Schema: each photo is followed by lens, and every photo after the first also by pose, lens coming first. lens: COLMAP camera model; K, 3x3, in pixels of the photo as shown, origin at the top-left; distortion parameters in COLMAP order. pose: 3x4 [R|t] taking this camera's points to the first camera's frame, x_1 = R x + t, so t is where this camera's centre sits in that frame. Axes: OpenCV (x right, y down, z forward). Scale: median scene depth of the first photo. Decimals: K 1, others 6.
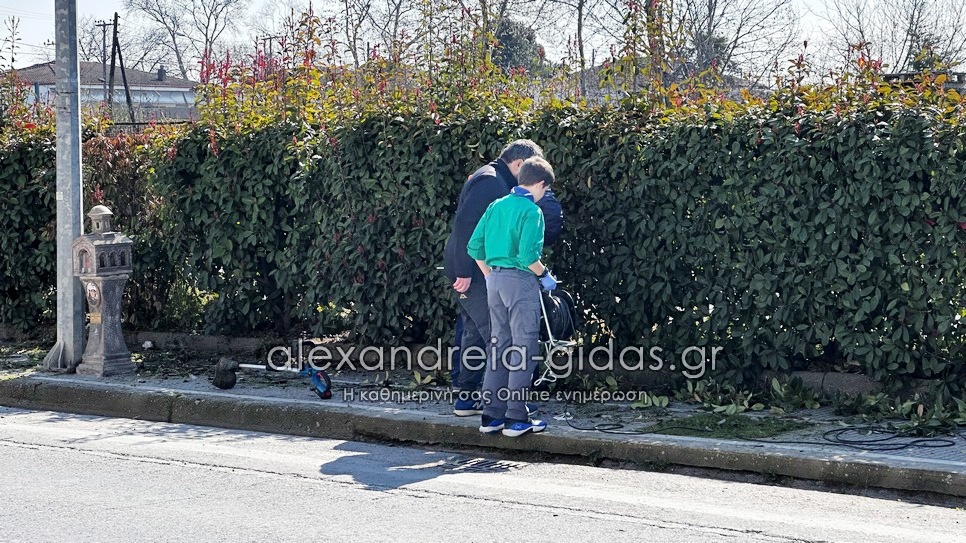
lens RADIAL K [[2163.3, 0, 483.0], [0, 2163.3, 271.5], [0, 0, 1]] dist [-0.034607, 2.740321]
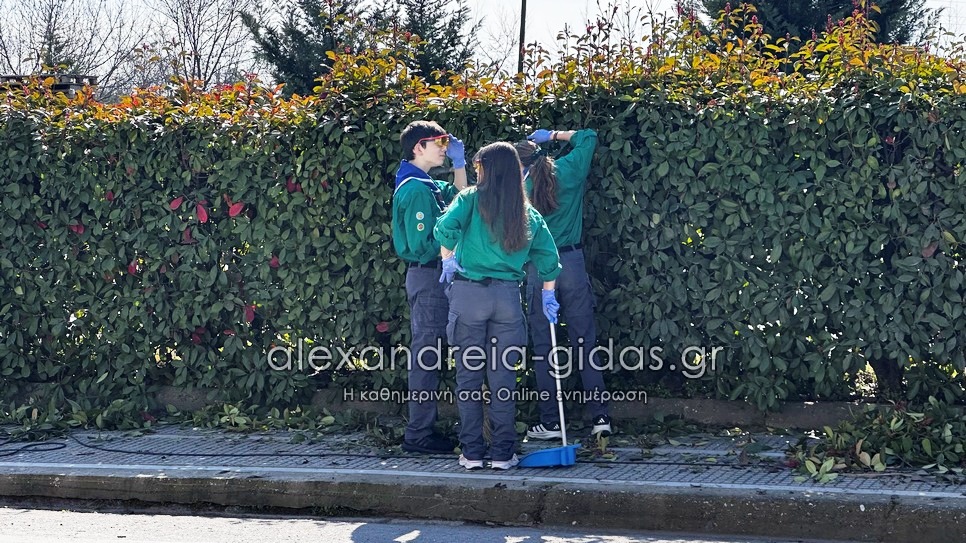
lens RADIAL K [[2163.3, 0, 483.0], [0, 2163.3, 271.5], [0, 0, 1]] dist [-0.034607, 2.740321]
pose [[0.932069, -0.022862, 0.361558, 0.033745], [0.023214, 0.999725, 0.003371, -0.000099], [-0.361536, 0.005251, 0.932344, -0.002384]]
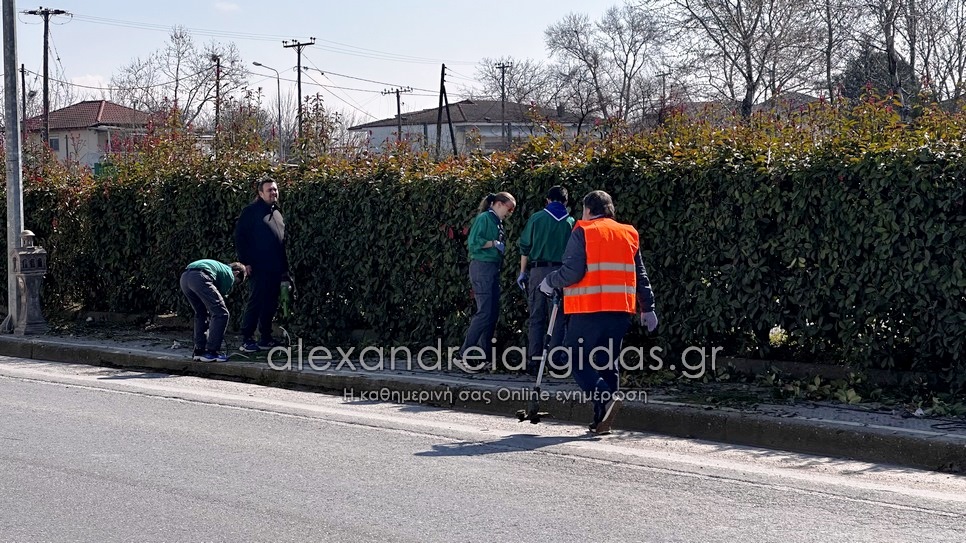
lens RADIAL K [[2178.4, 0, 478.7], [0, 2178.4, 278.3], [0, 0, 1]] dist [-0.066713, 4.701311]
pose [[0.972611, 0.002934, -0.232422, 0.717807], [-0.005113, 0.999948, -0.008774, 0.024575], [0.232385, 0.009722, 0.972575, -0.697744]]
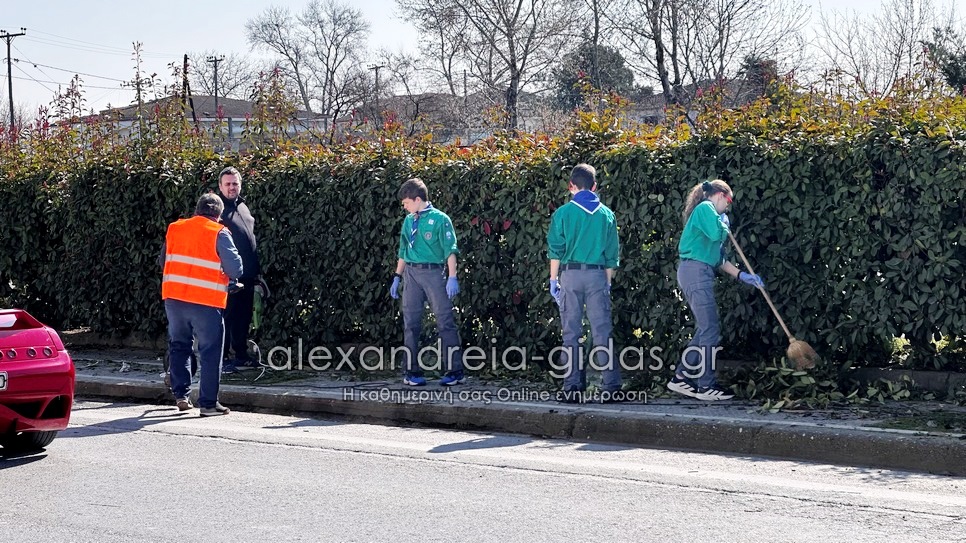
lens RADIAL K [[2167.0, 0, 474.0], [0, 2167.0, 271.9], [0, 0, 1]] dist [-0.005982, 3.825391]
pose [[0.996140, -0.018037, -0.085906, 0.403891], [0.017340, 0.999810, -0.008856, 0.015664], [0.086049, 0.007332, 0.996264, -0.469429]]
